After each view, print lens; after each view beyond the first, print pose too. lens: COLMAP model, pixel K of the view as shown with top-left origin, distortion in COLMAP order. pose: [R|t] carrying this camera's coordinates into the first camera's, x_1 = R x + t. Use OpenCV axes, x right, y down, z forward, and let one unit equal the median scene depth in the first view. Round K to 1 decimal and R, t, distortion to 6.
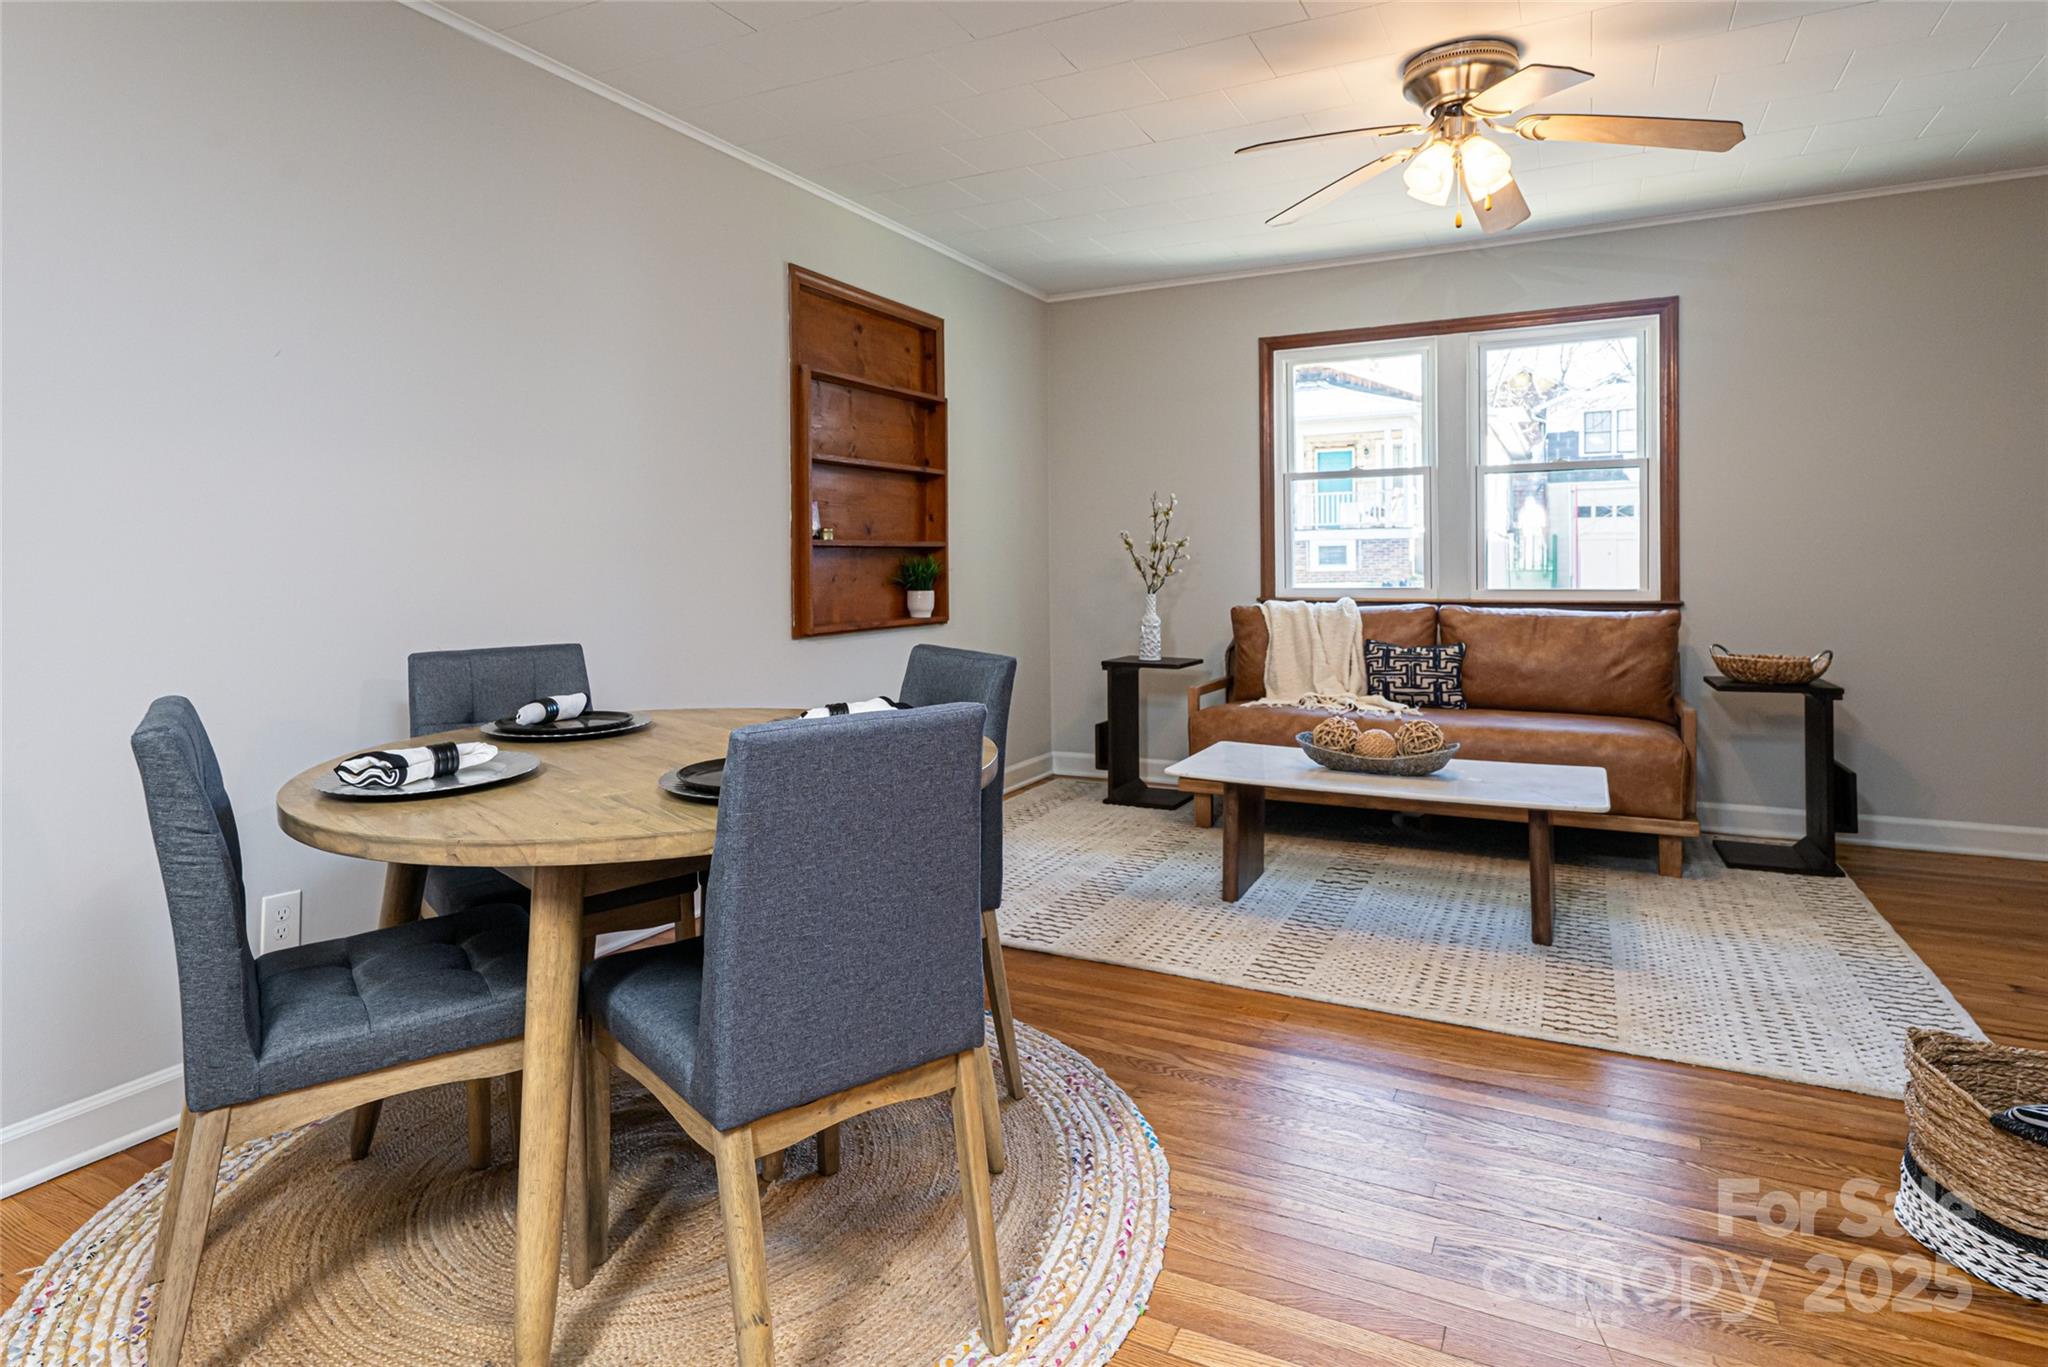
lens RADIAL K [[1112.5, 0, 958.9], [0, 1112.5, 577.3], [0, 0, 1]] dist [-0.003696, 0.000173]
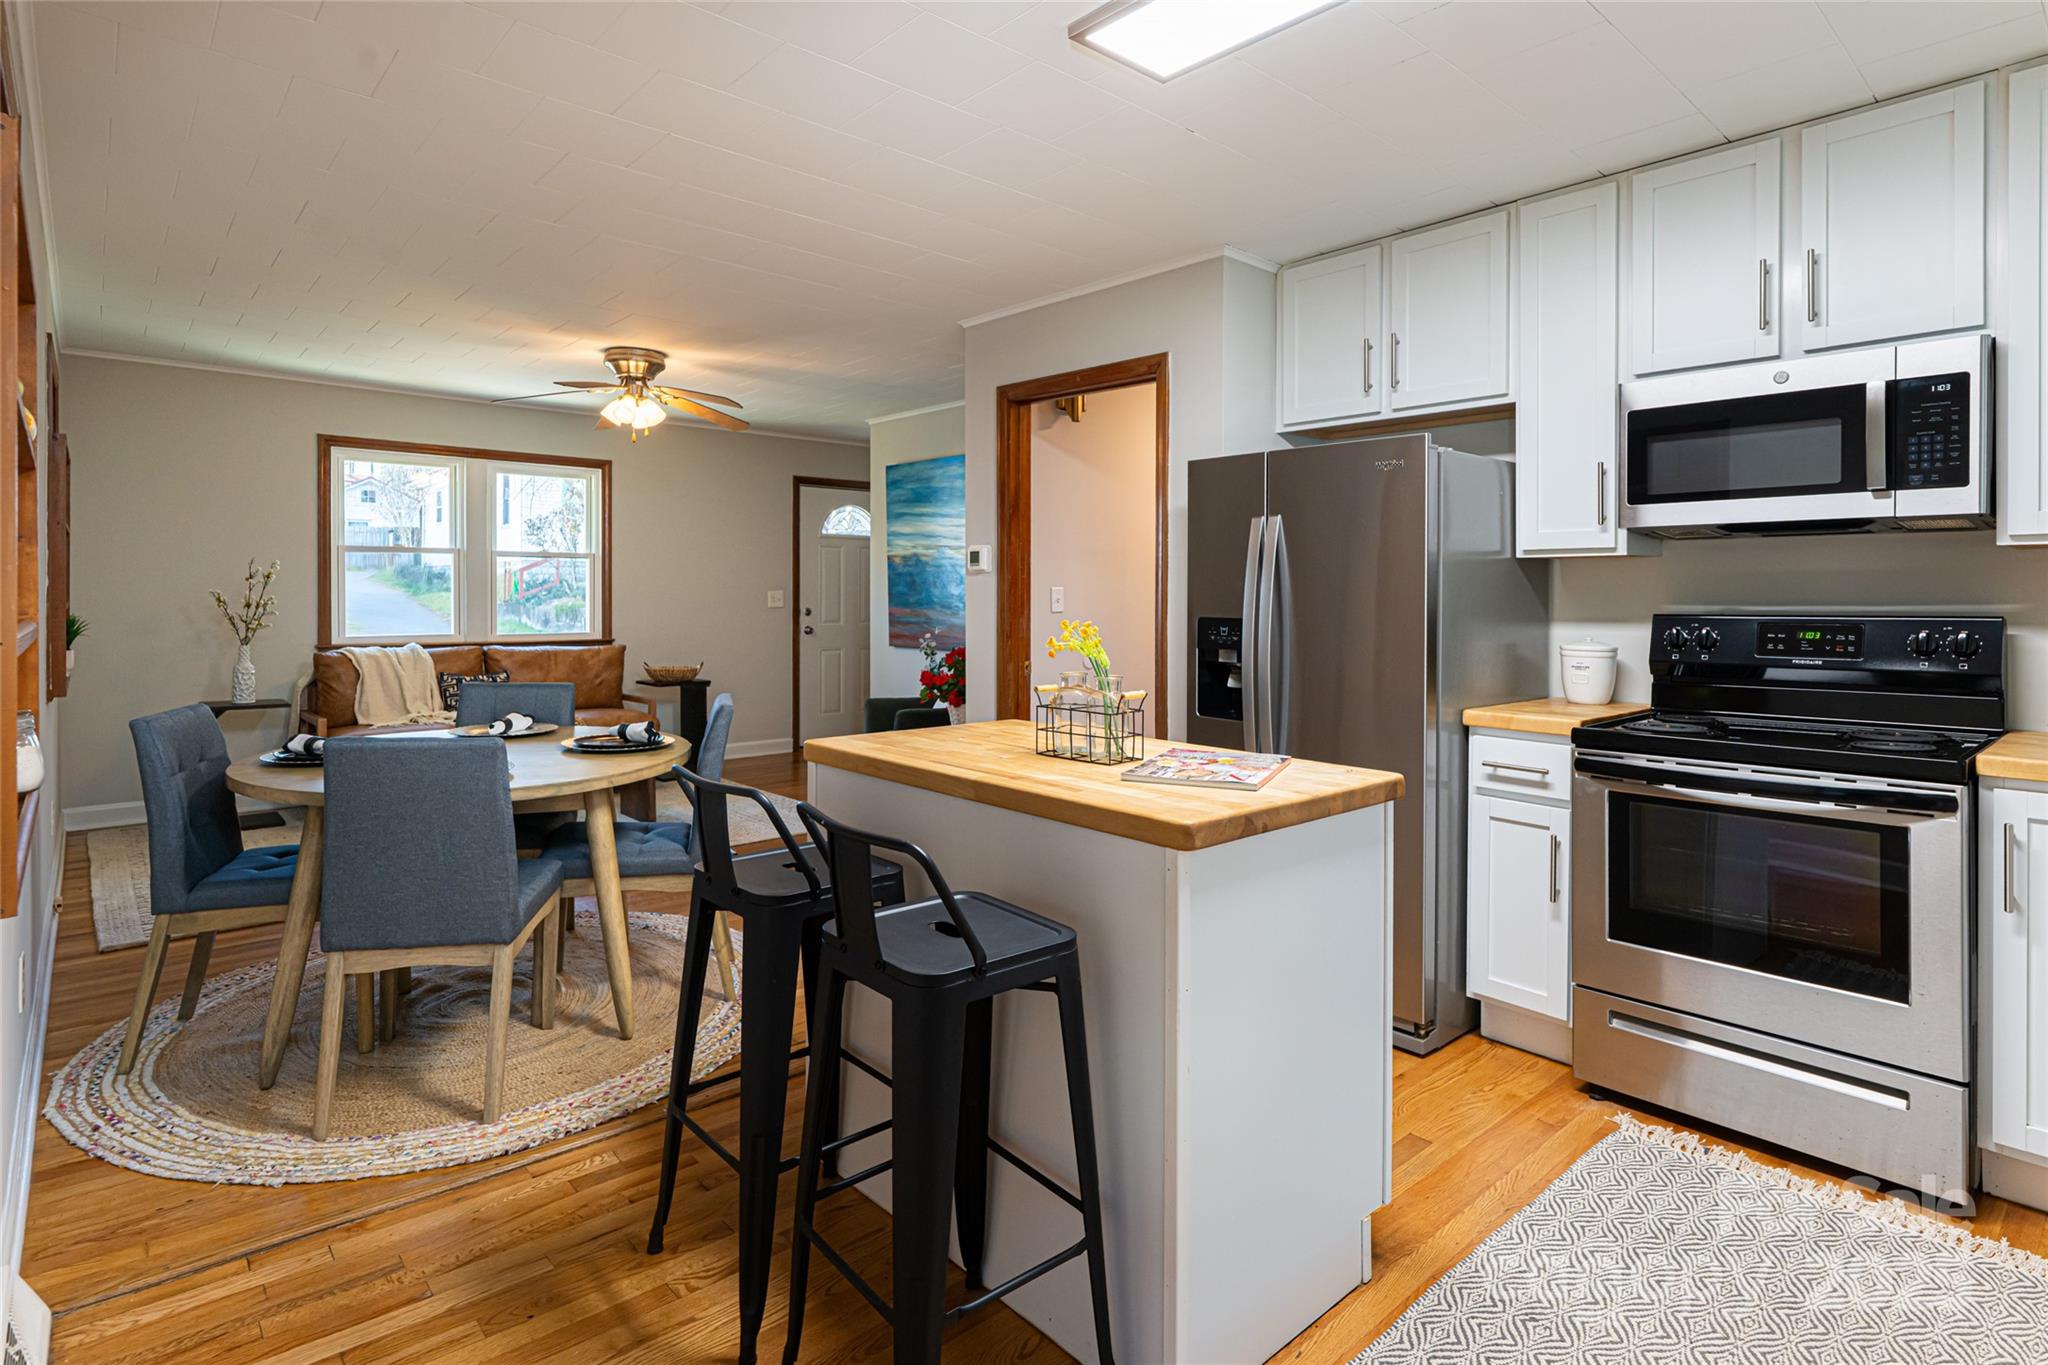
lens RADIAL K [[1090.1, 0, 1041.7], [0, 1090.1, 597.5], [0, 0, 1]] dist [0.000722, 0.001268]
pose [[0.324379, 0.007252, 0.945900, -0.696556], [0.004209, 0.999950, -0.009110, -0.023089], [-0.945918, 0.006937, 0.324332, -0.166232]]
